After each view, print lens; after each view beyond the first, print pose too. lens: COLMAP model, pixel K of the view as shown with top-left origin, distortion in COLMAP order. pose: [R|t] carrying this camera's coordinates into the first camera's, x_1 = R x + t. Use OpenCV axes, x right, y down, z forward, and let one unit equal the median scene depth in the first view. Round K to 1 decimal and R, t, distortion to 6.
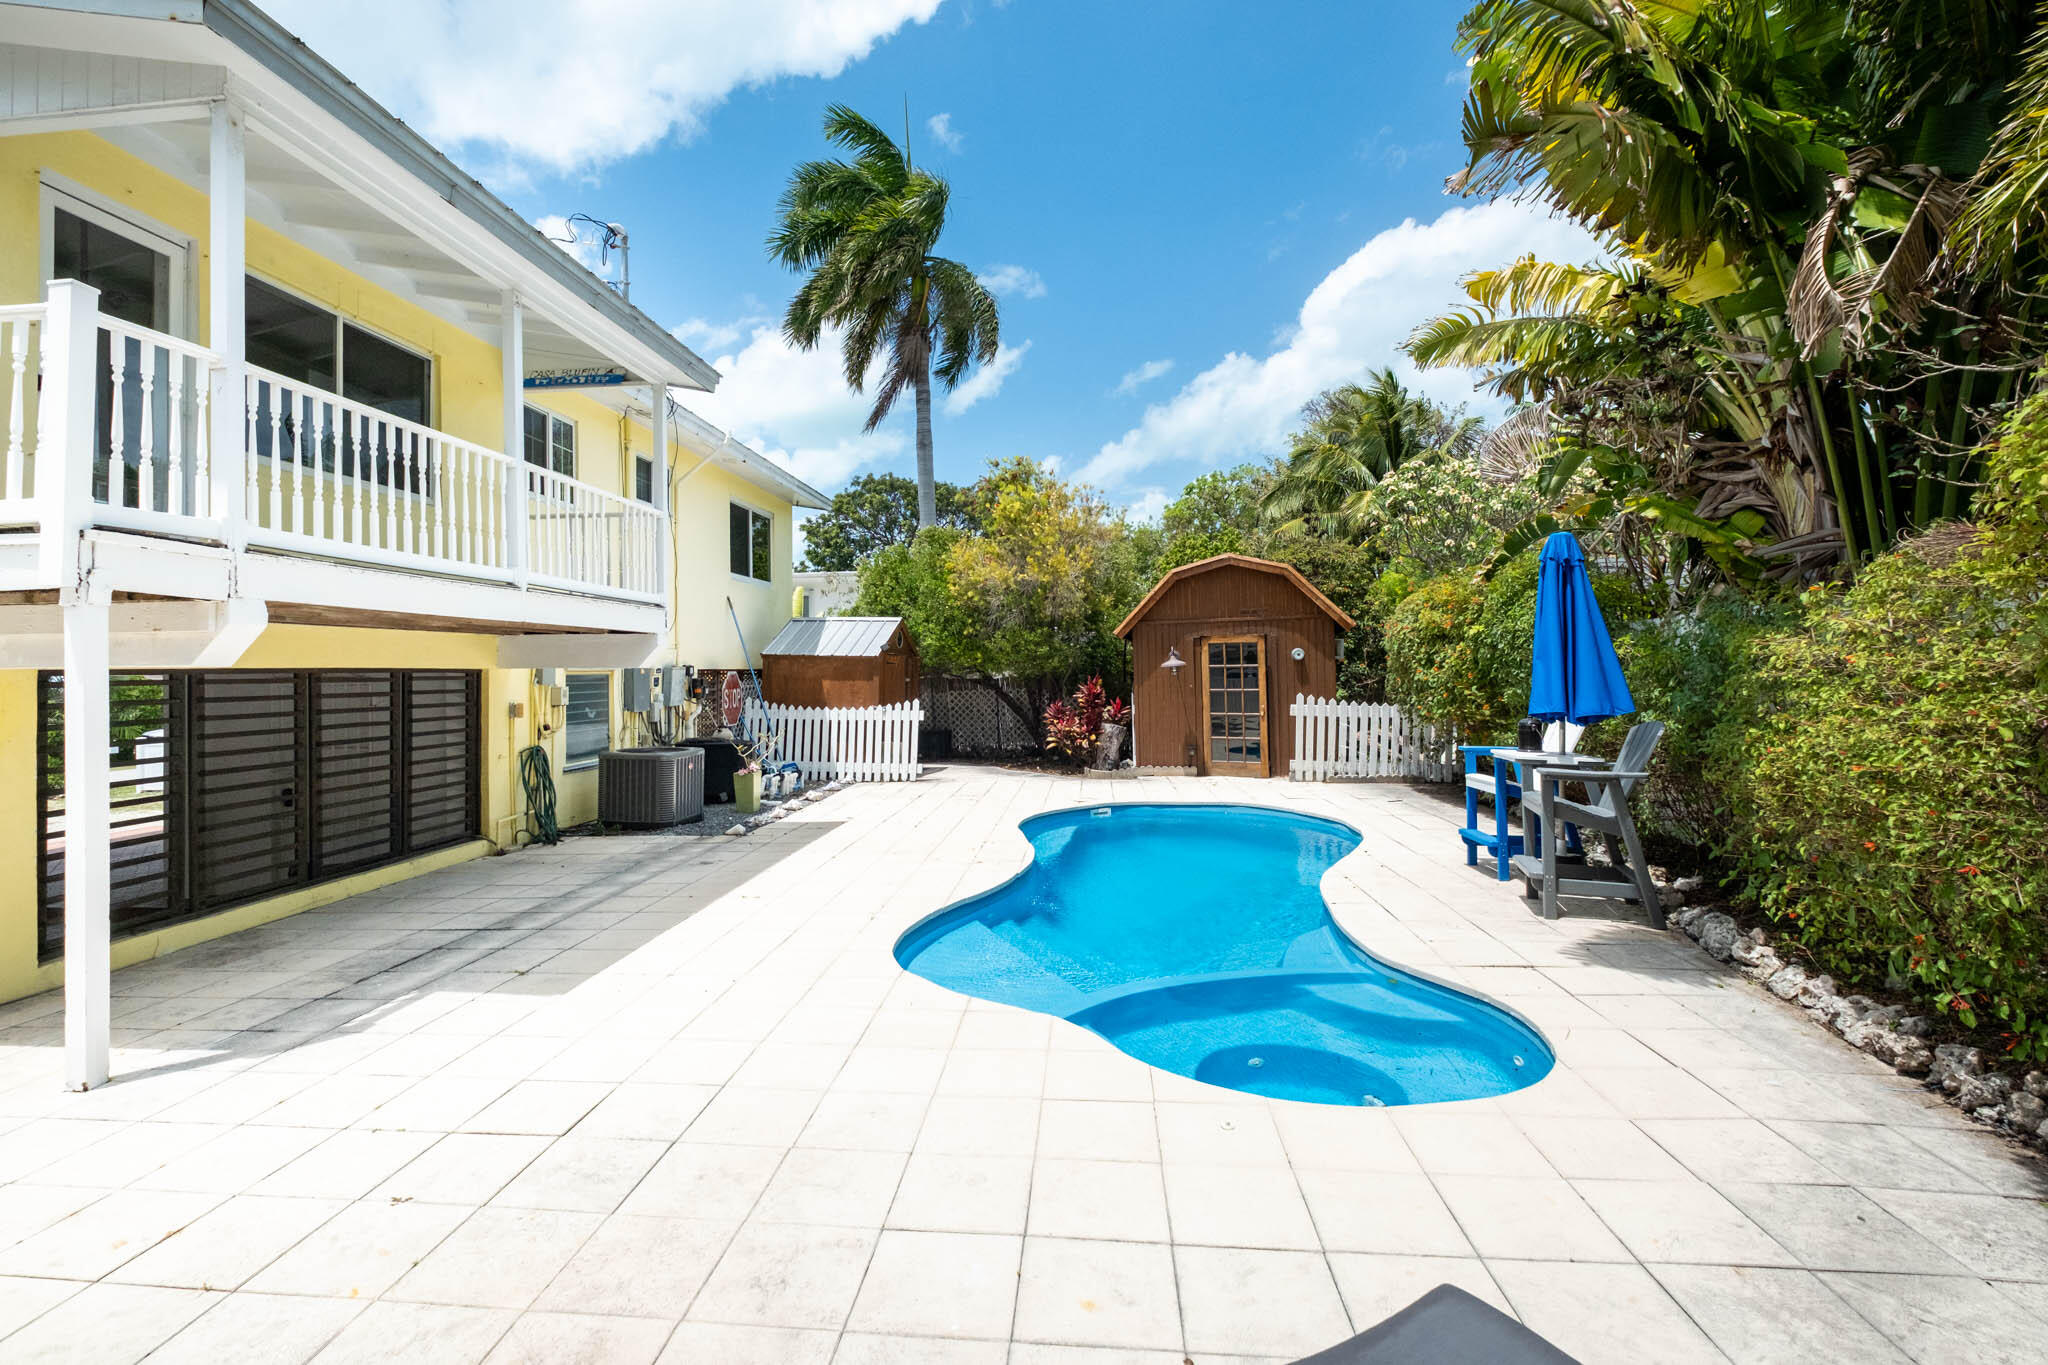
lens RADIAL K [[907.0, 0, 1024.0], [0, 907.0, 682.5], [0, 0, 1]] dist [-0.000789, -0.000156]
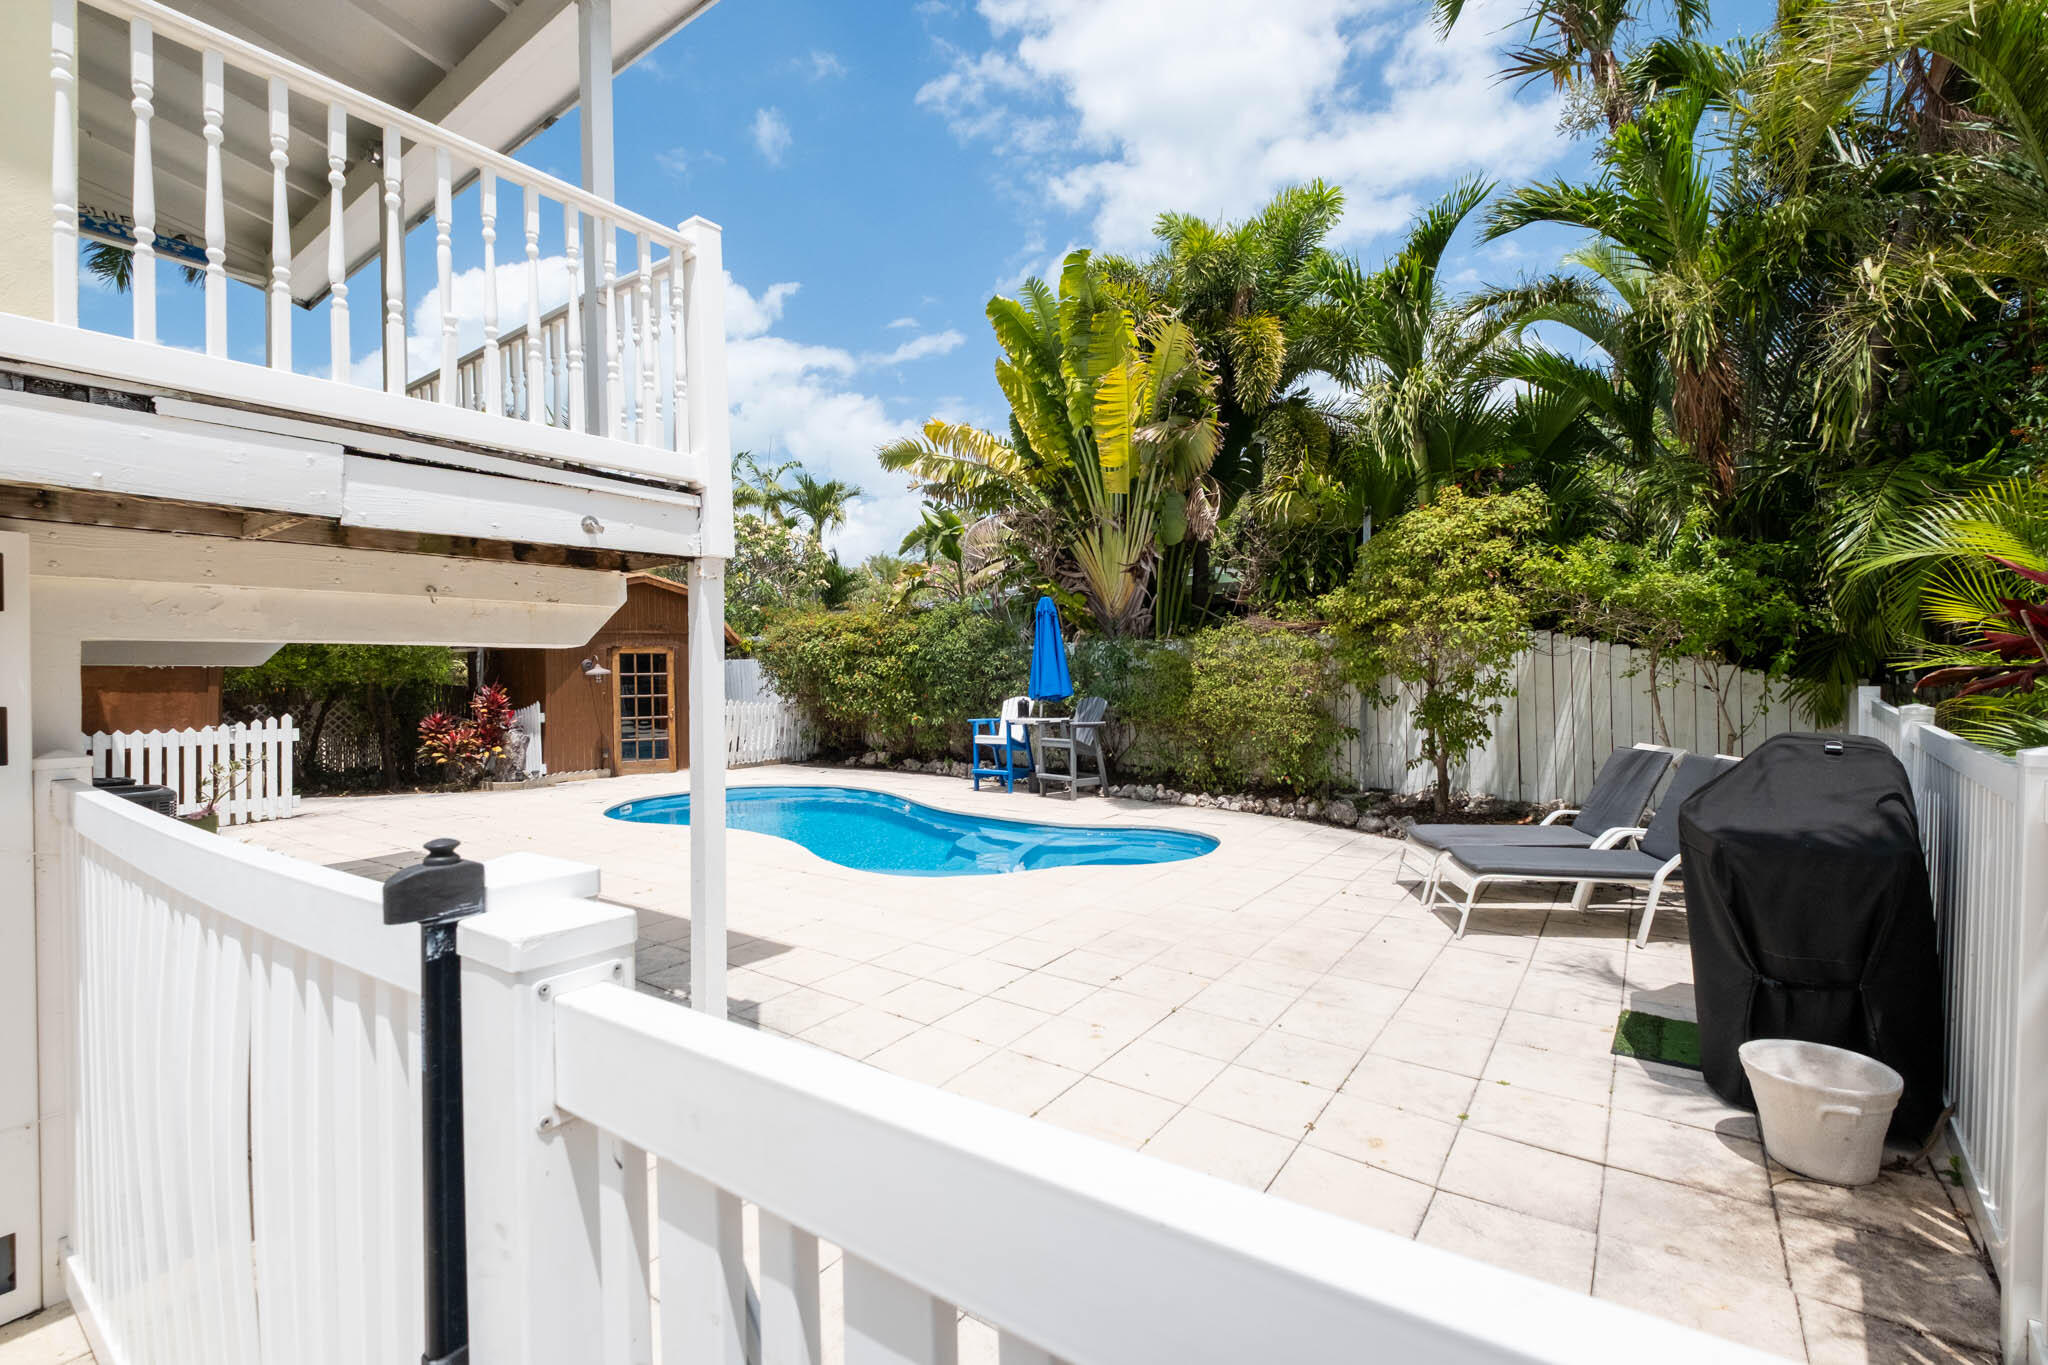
lens RADIAL K [[851.2, 0, 1024.0], [0, 851.2, 682.5], [0, 0, 1]] dist [-0.000265, -0.000045]
pose [[0.513153, -0.004894, 0.858283, -0.425302], [0.021593, 0.999741, -0.007210, 0.009770], [-0.858025, 0.022233, 0.513126, 0.070394]]
